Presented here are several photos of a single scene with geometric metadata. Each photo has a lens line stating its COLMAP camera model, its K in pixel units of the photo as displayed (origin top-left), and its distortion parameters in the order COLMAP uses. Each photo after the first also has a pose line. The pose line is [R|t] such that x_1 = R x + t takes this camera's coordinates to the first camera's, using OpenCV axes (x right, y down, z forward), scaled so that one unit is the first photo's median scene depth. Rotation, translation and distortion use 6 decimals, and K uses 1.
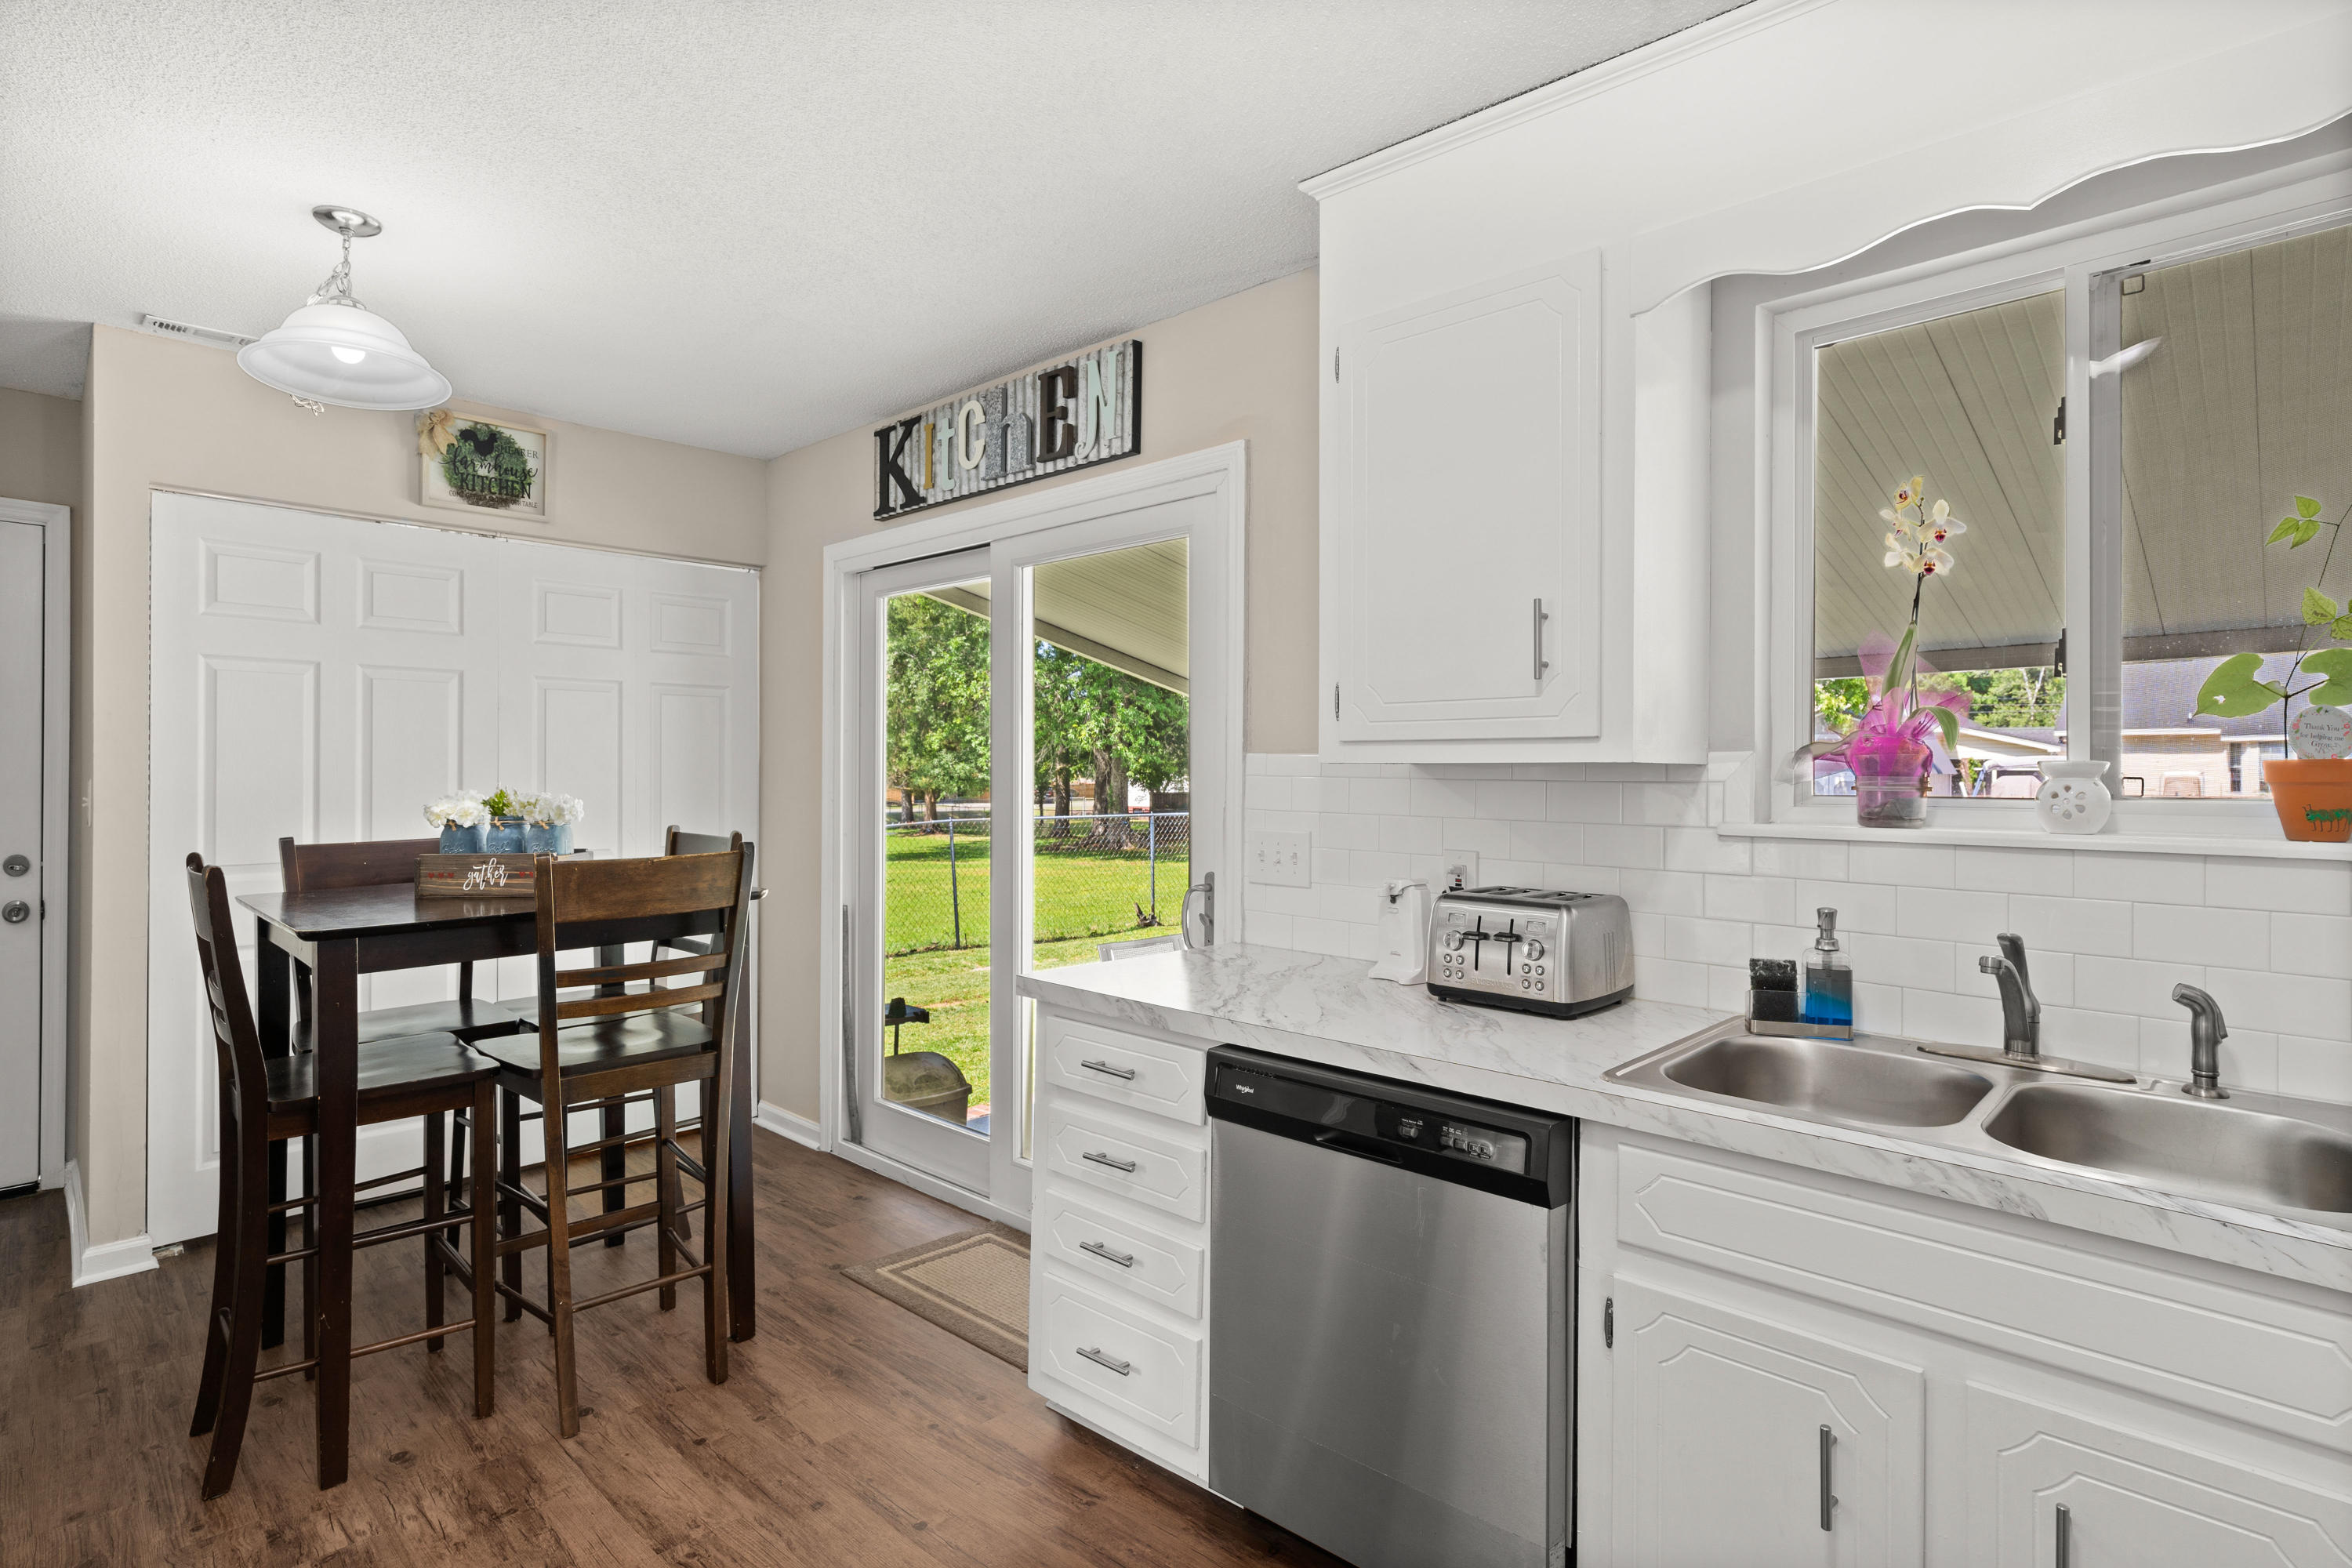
lens RADIAL K [[1193.5, 0, 1173.6], [0, 1193.5, 779.6], [0, 0, 1]] dist [-0.047255, 0.005139]
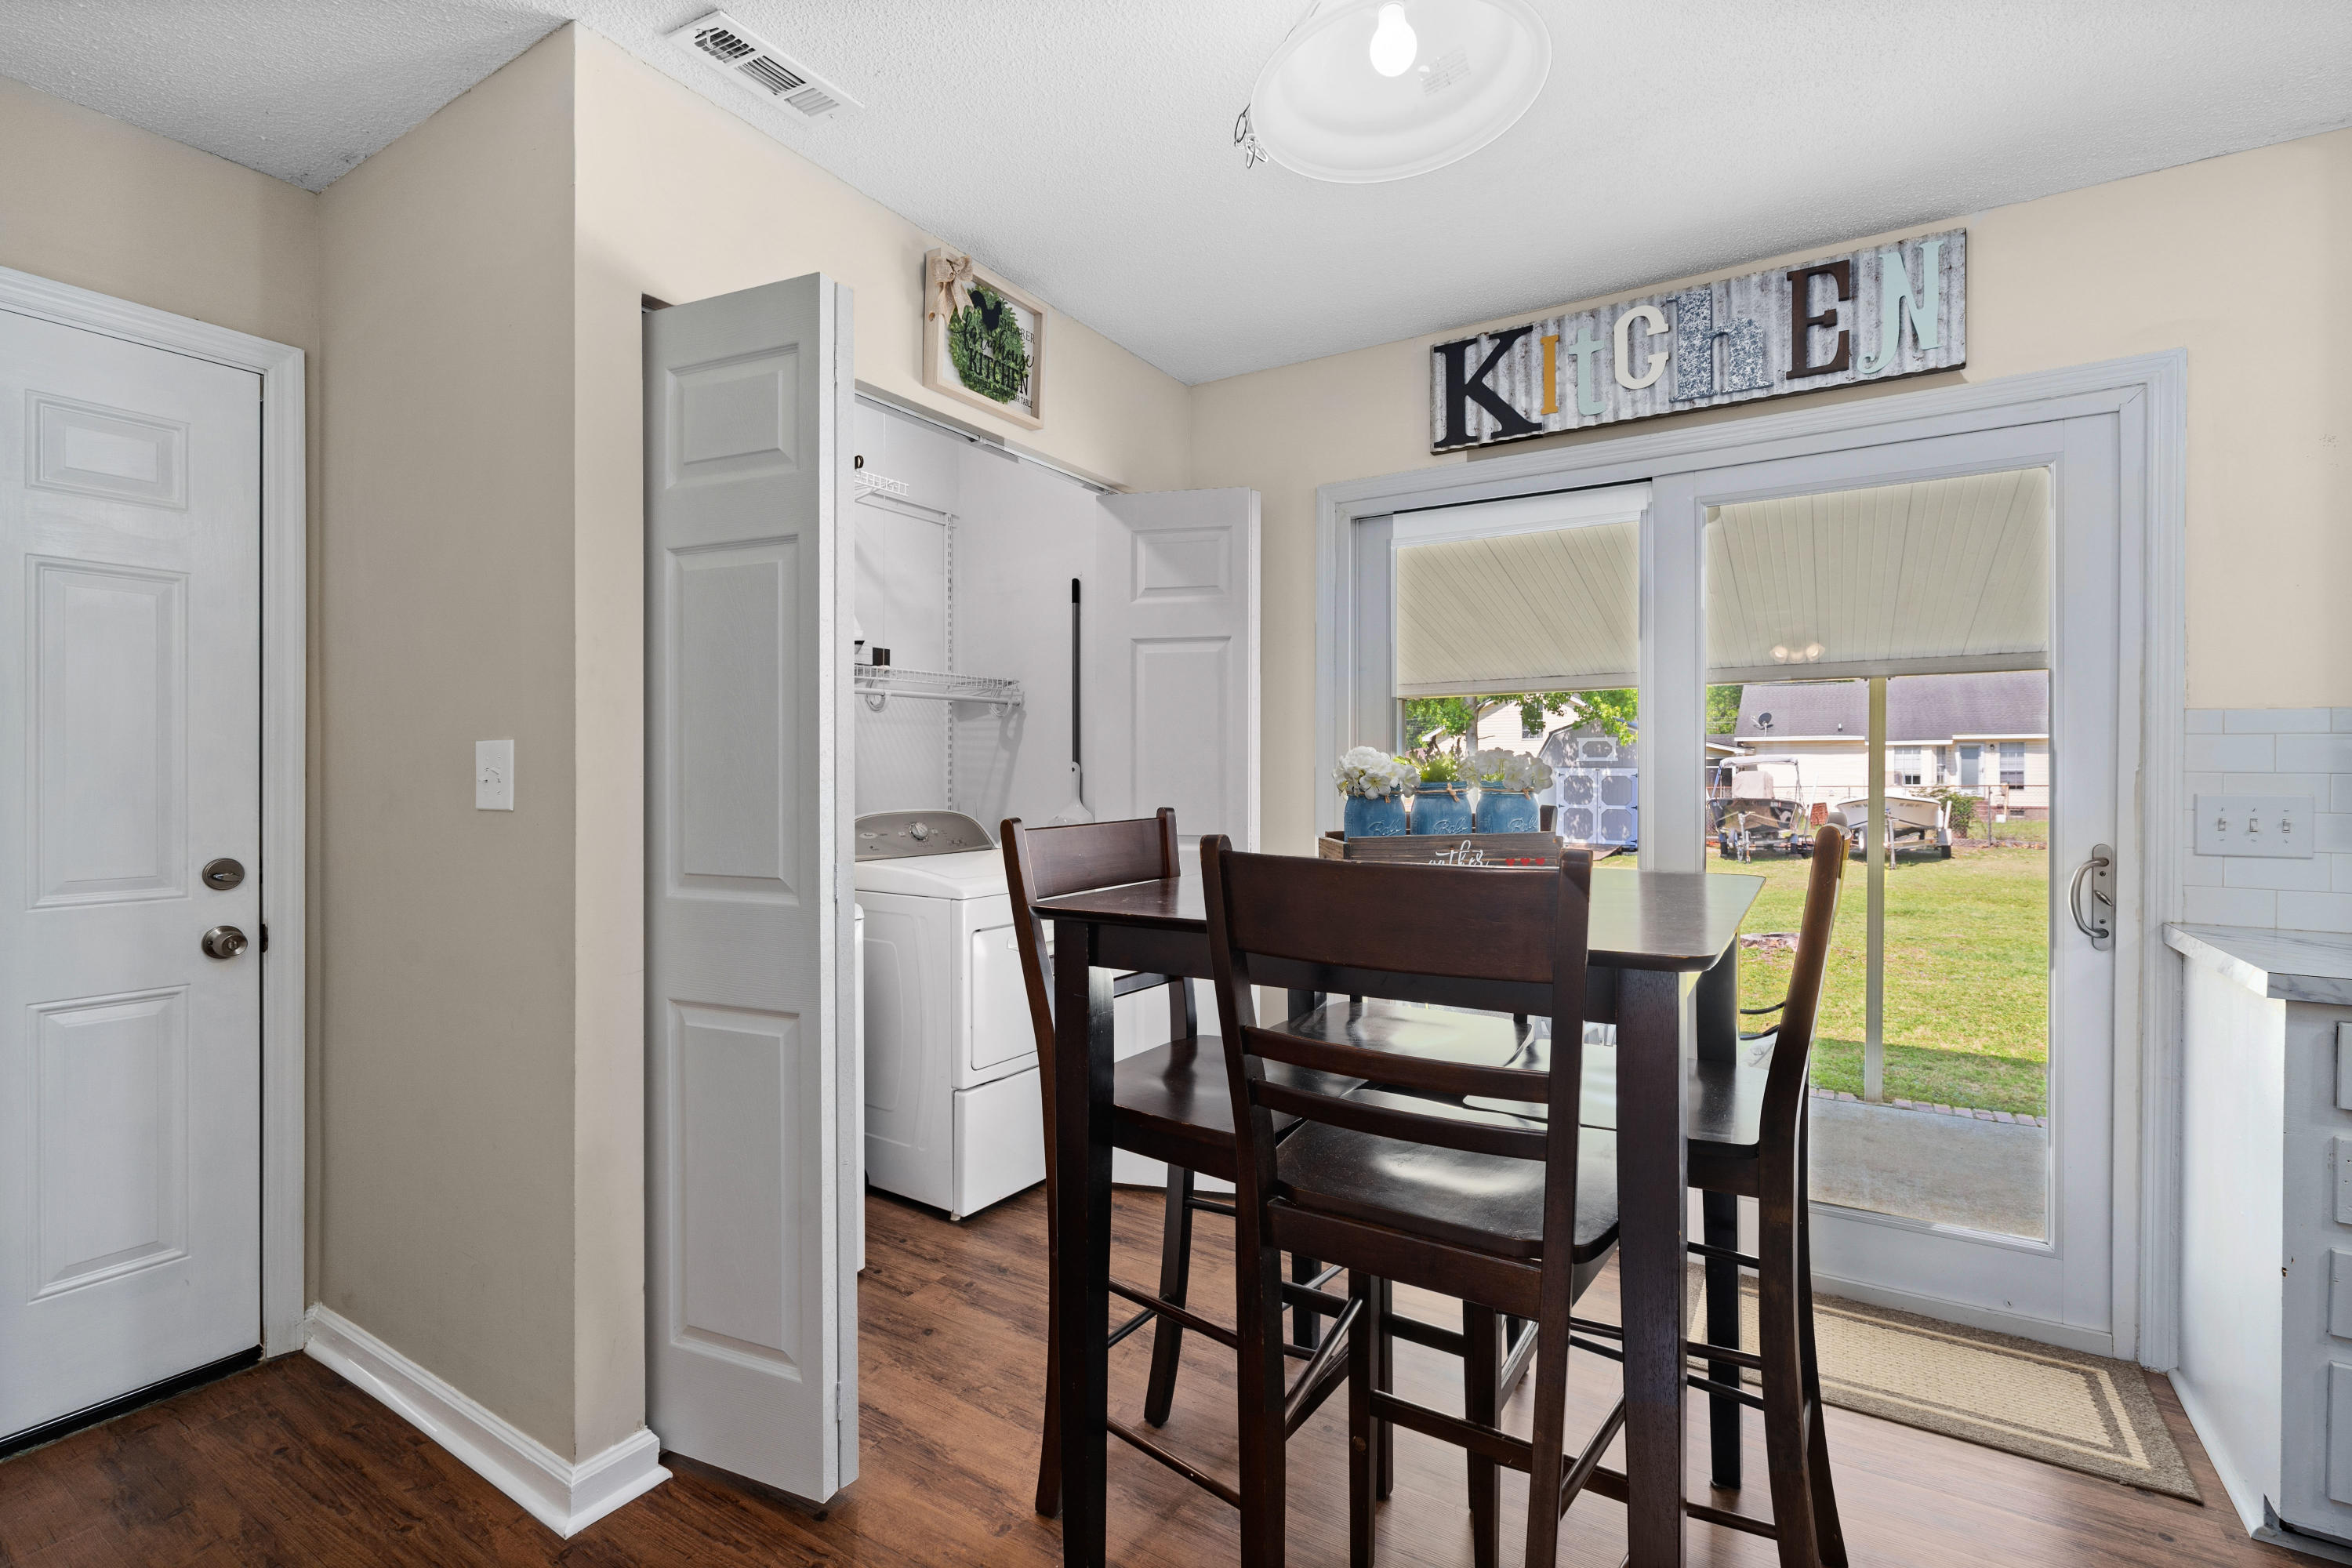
lens RADIAL K [[1055.7, 0, 1183.9], [0, 1055.7, 777.2], [0, 0, 1]] dist [-0.000233, 0.000463]
pose [[0.981009, -0.000676, 0.193960, -0.664768], [0.000702, 1.000000, -0.000061, 0.021592], [-0.193959, 0.000196, 0.981010, 0.322123]]
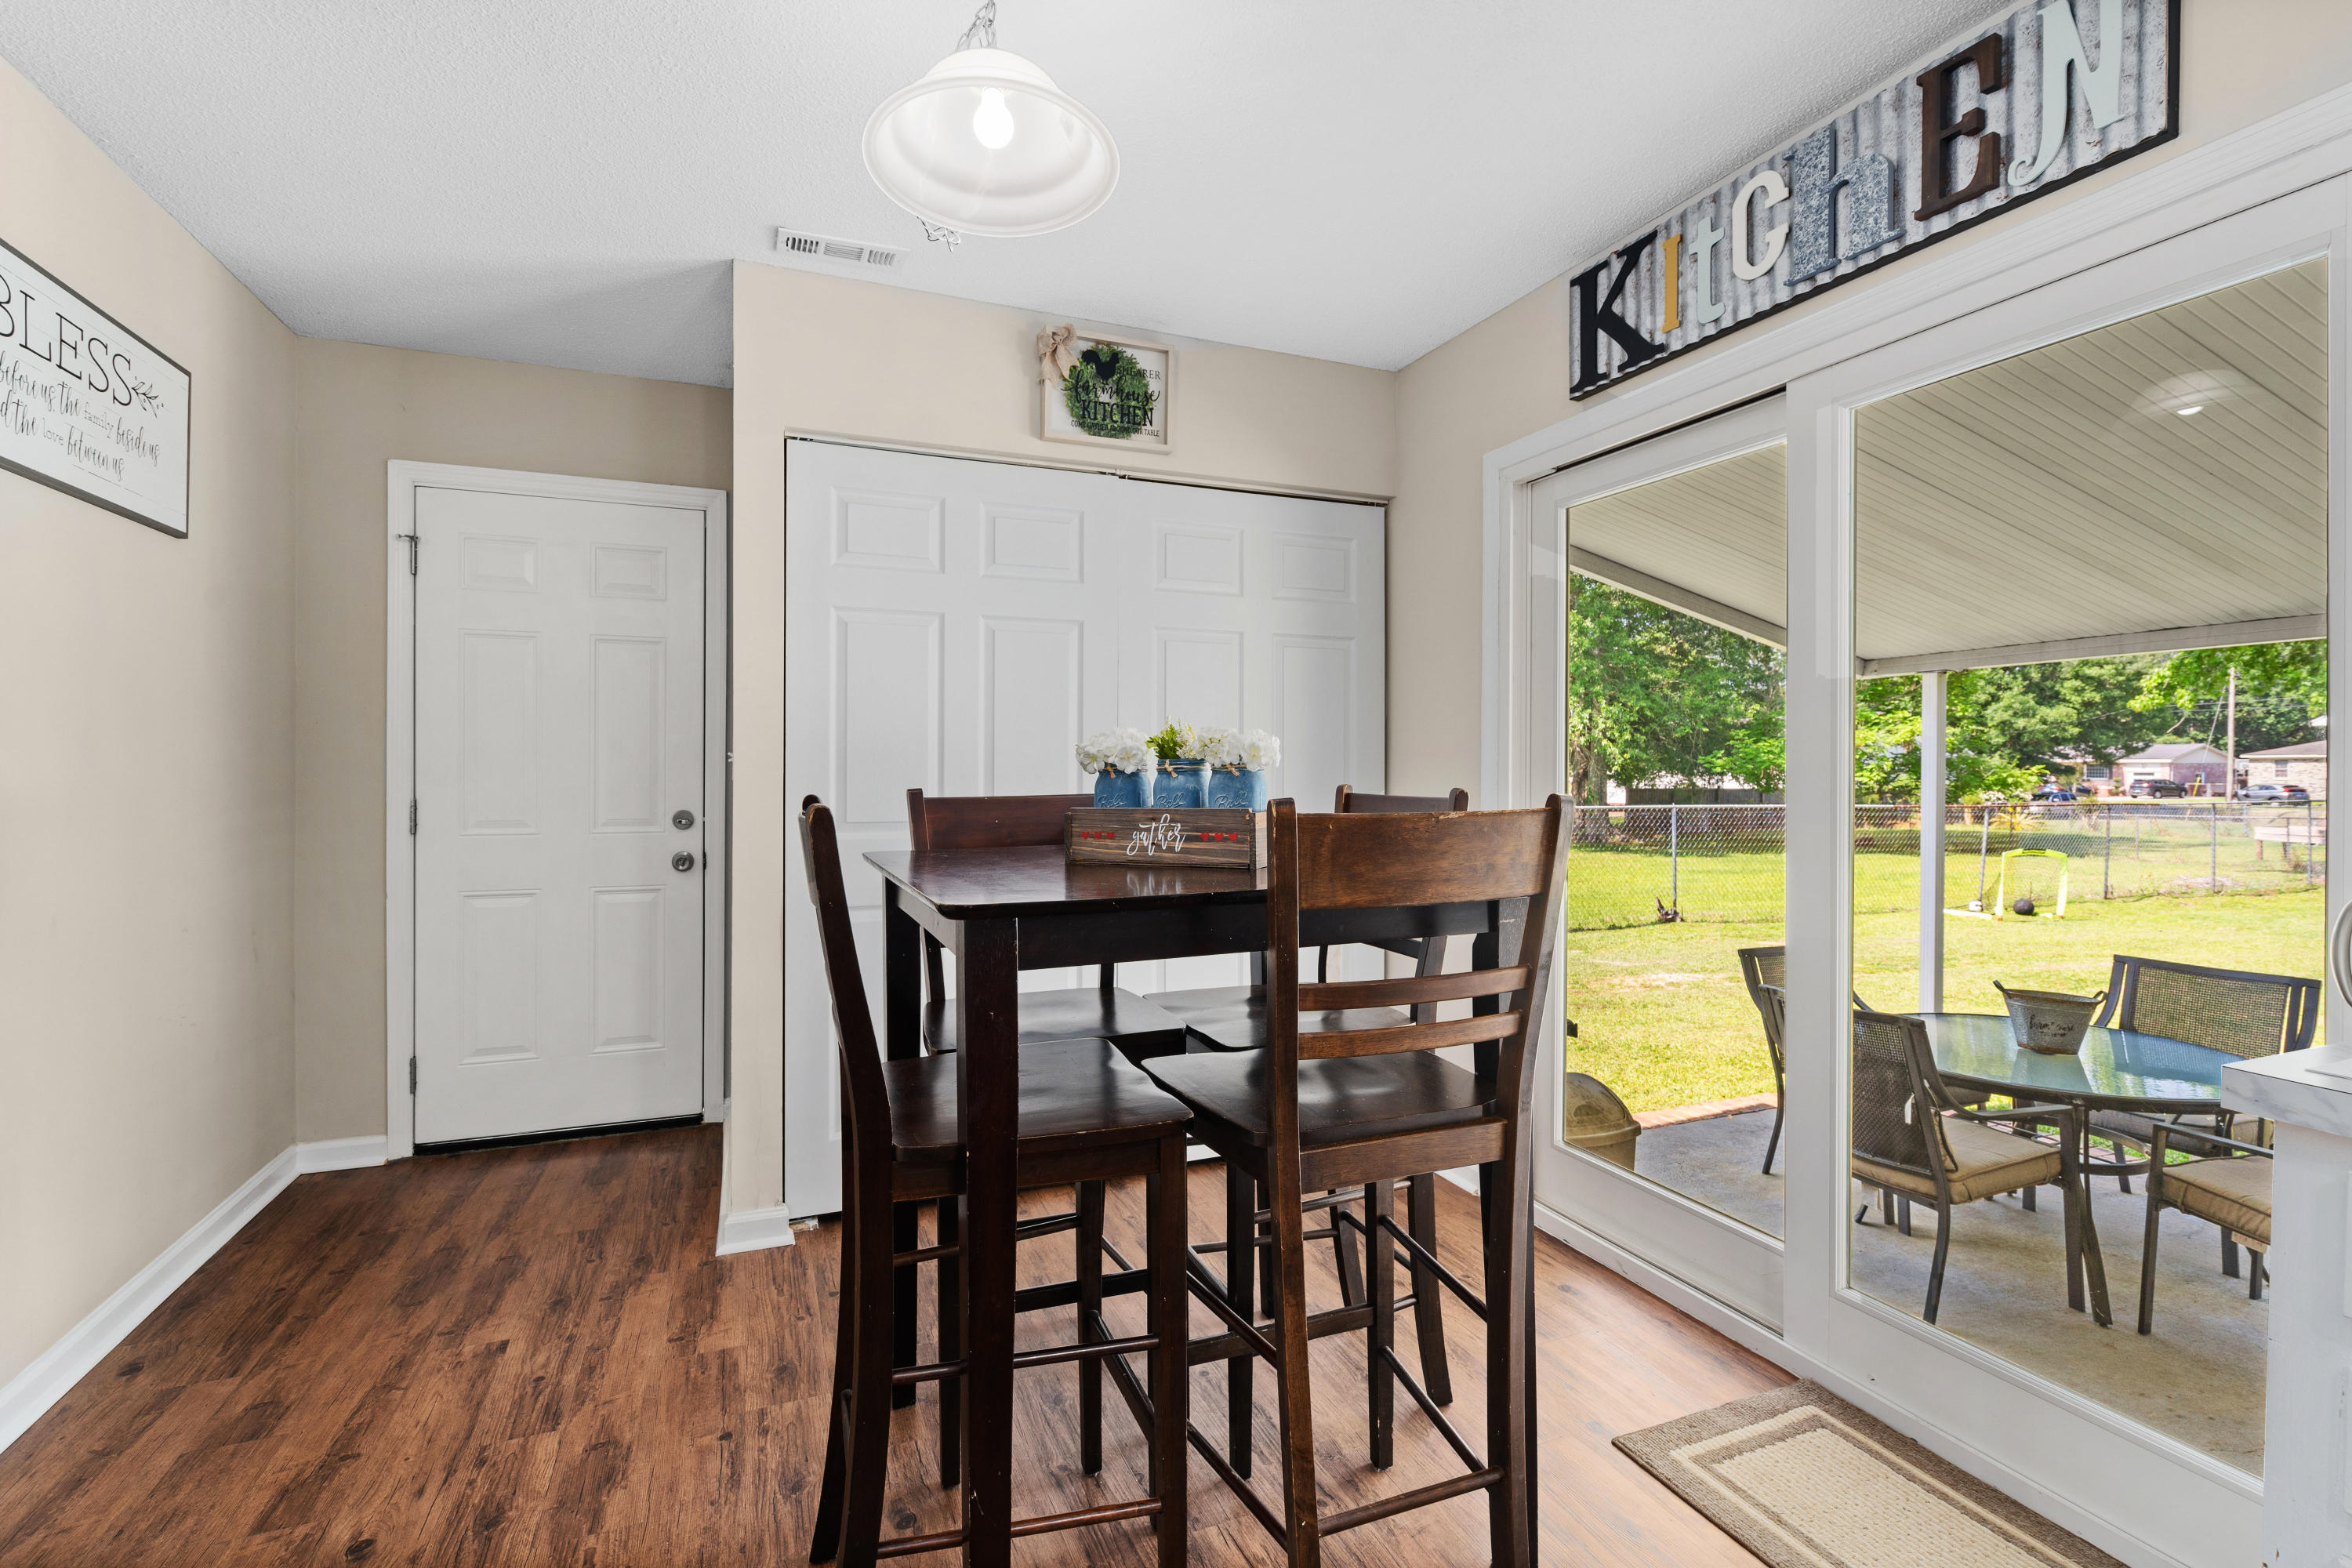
lens RADIAL K [[1055.7, 0, 1172.5], [0, 1055.7, 773.7], [0, 0, 1]] dist [-0.000233, 0.000463]
pose [[0.911768, 0.004980, -0.410675, -0.235175], [-0.005744, 0.999983, -0.000628, 0.032441], [0.410665, 0.002932, 0.911781, 0.307304]]
